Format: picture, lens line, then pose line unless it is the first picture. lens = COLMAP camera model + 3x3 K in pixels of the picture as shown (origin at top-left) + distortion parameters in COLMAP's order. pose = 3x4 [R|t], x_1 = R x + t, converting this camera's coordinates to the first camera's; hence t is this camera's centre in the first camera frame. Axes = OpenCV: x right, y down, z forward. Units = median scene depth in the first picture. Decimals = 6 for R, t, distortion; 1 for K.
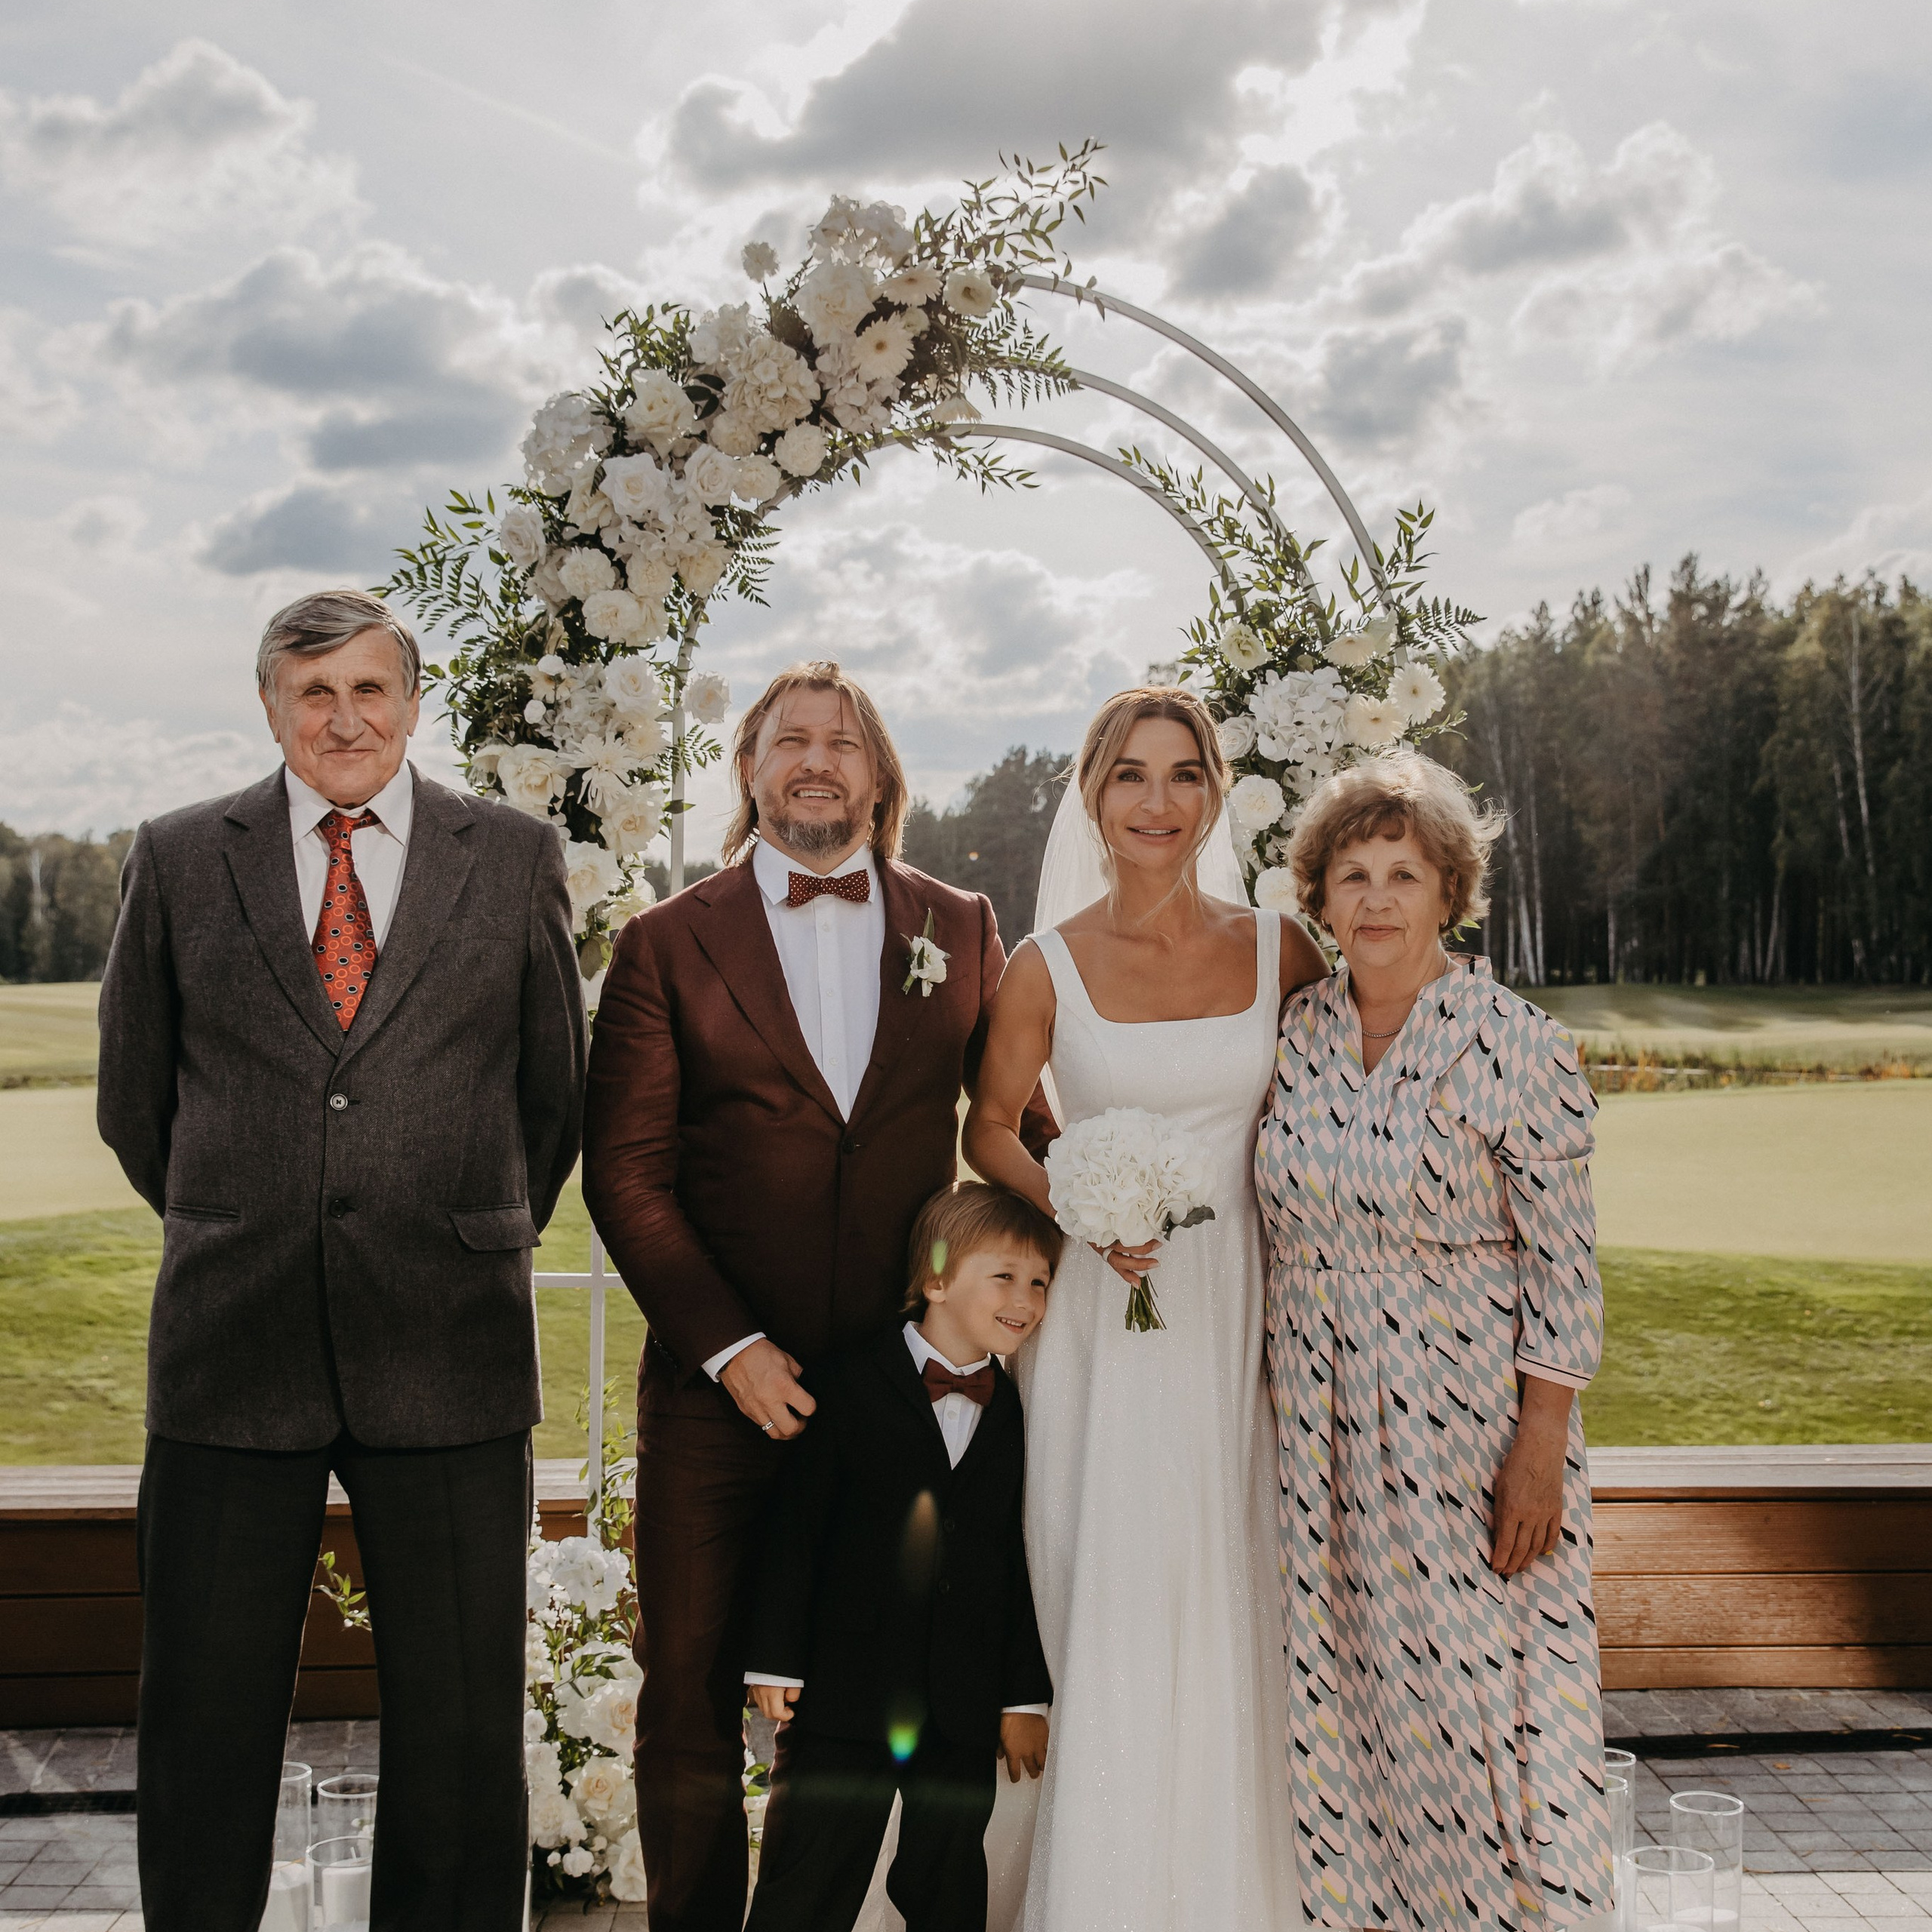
lens RADIAL K [[2188.0, 0, 898.0], [0, 2188.0, 1017.4], [0, 0, 1]] dist [-0.008156, -0.000476]
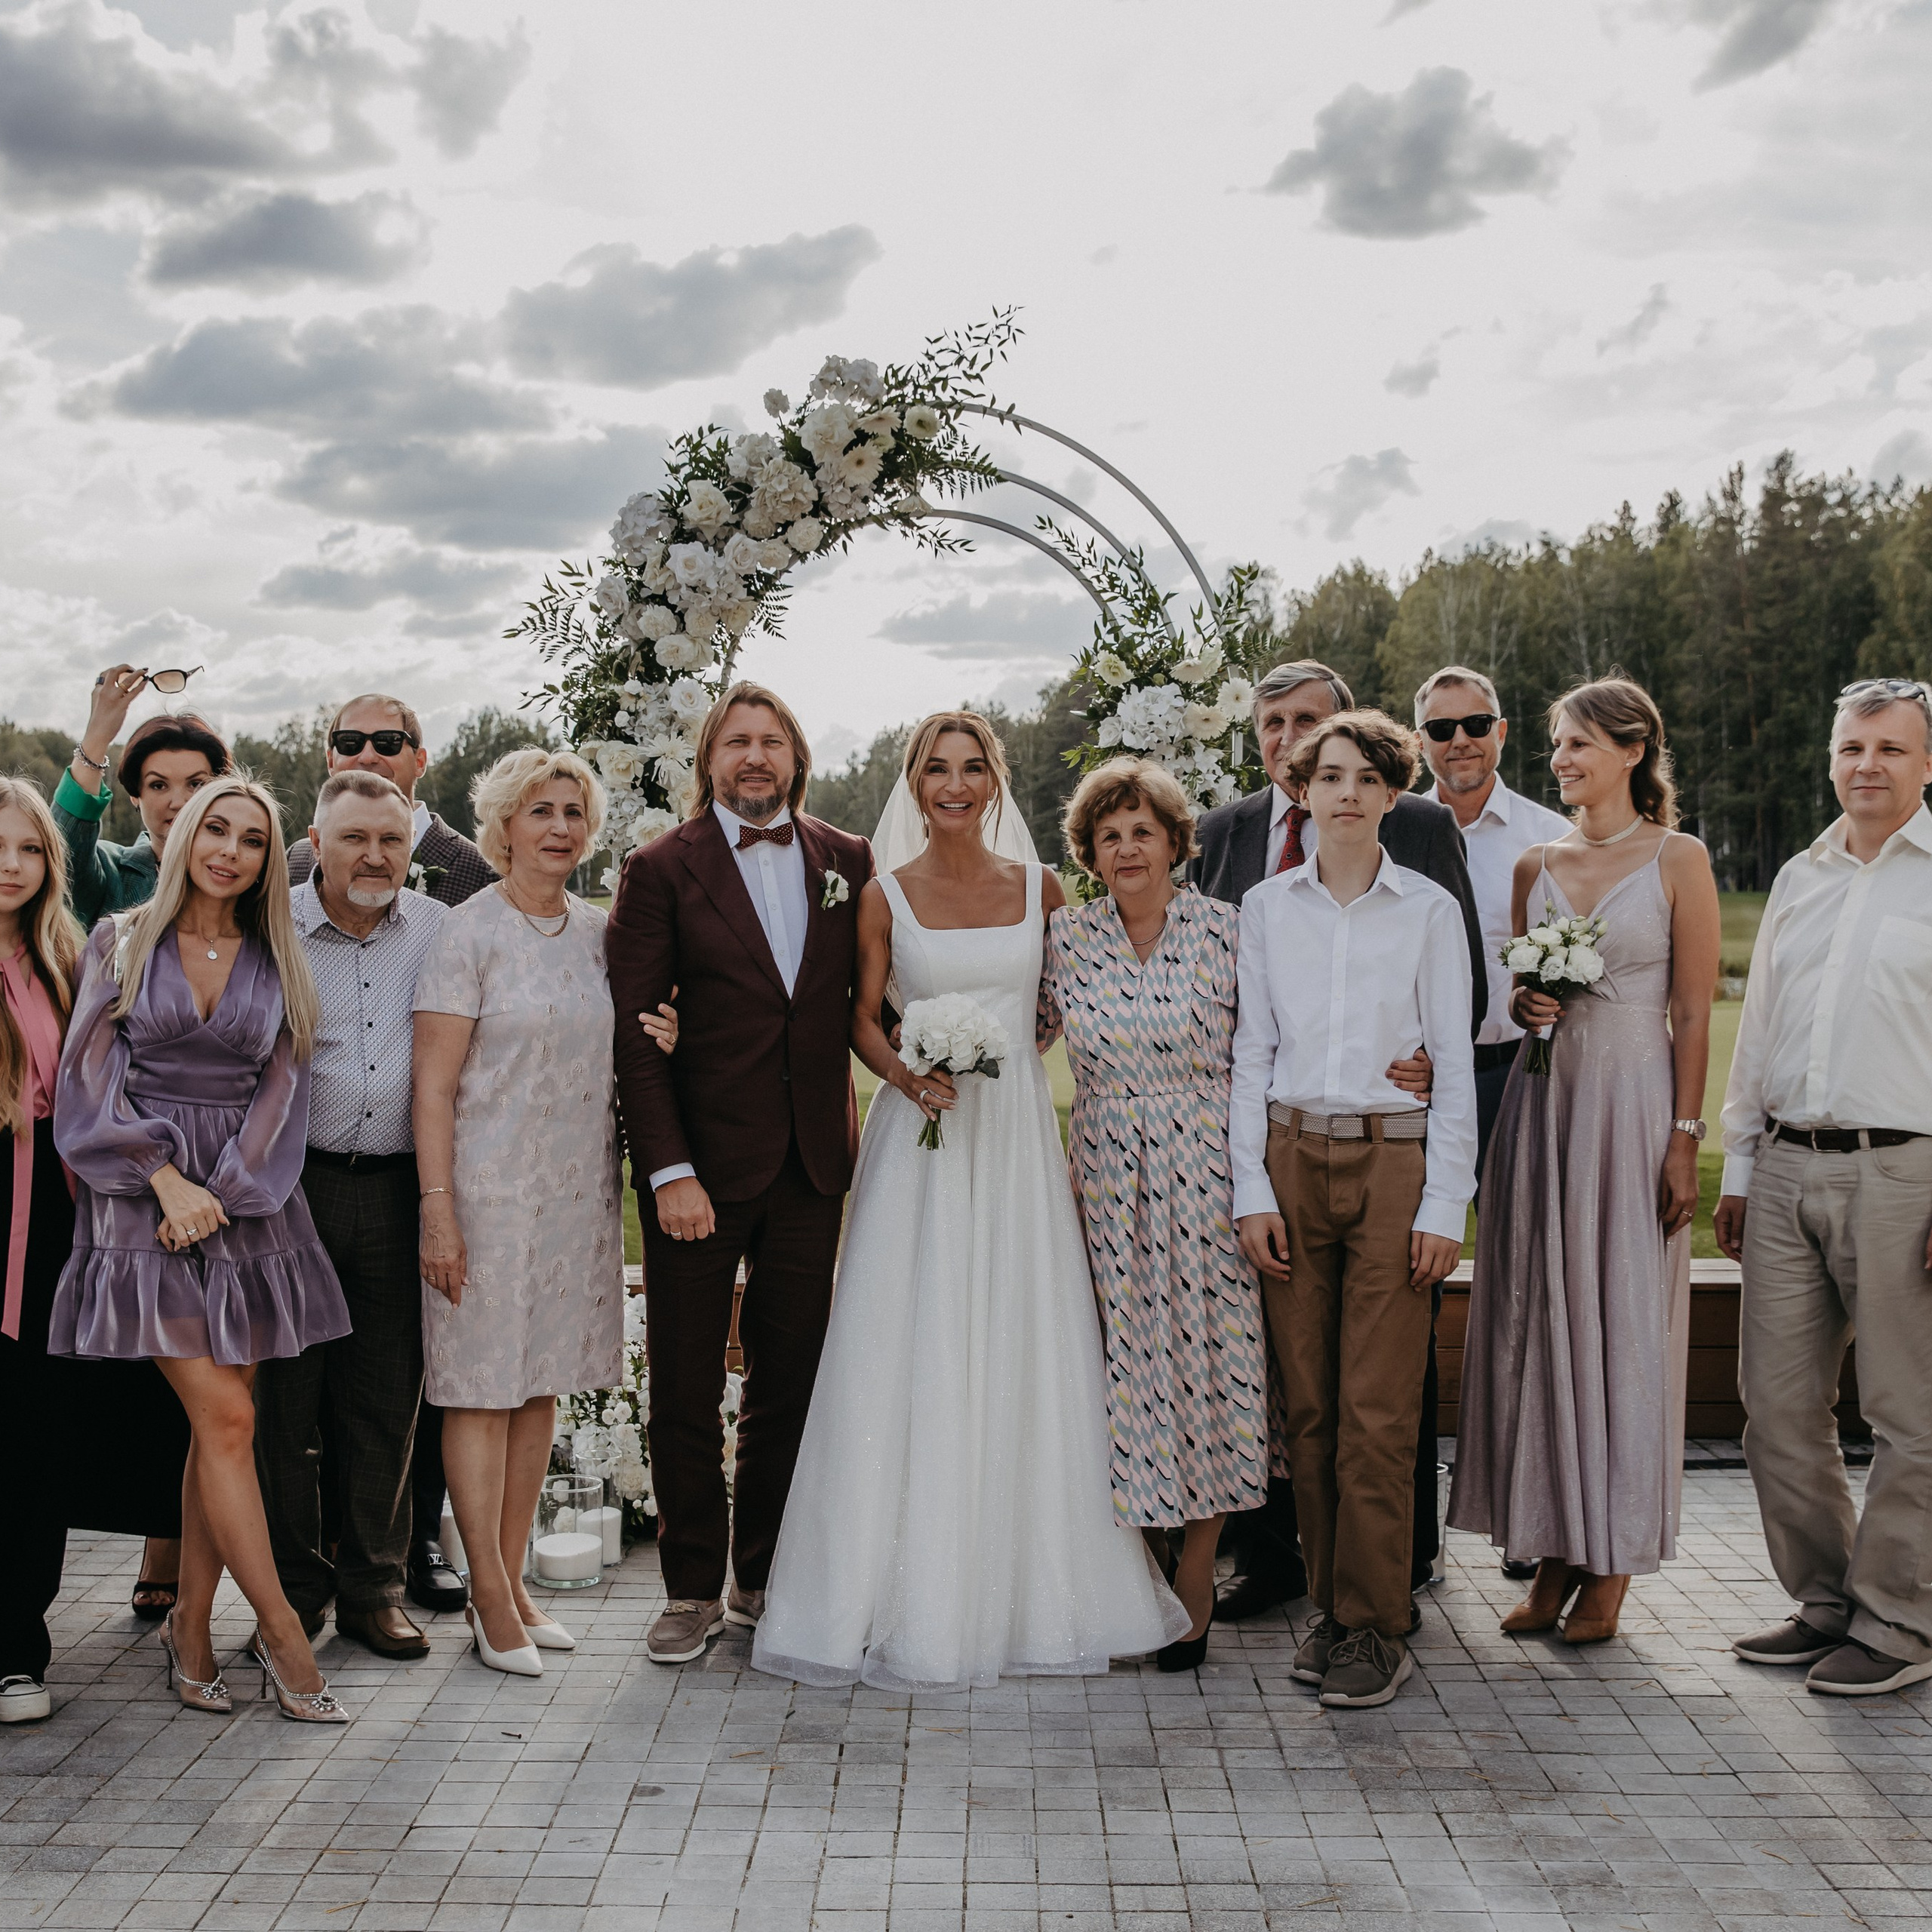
lens RADIAL K [[2812.9, 0, 966.0], [0, 2812.9, 966.0], [0, 0, 1]] dist [0.011183, 0.116818]
pose [[0.999537, -0.001410, -0.030398, 0.116411], [0.001807, 0.999914, 0.013010, 0.000721], [0.030377, -0.013059, 0.999453, -0.844449]]
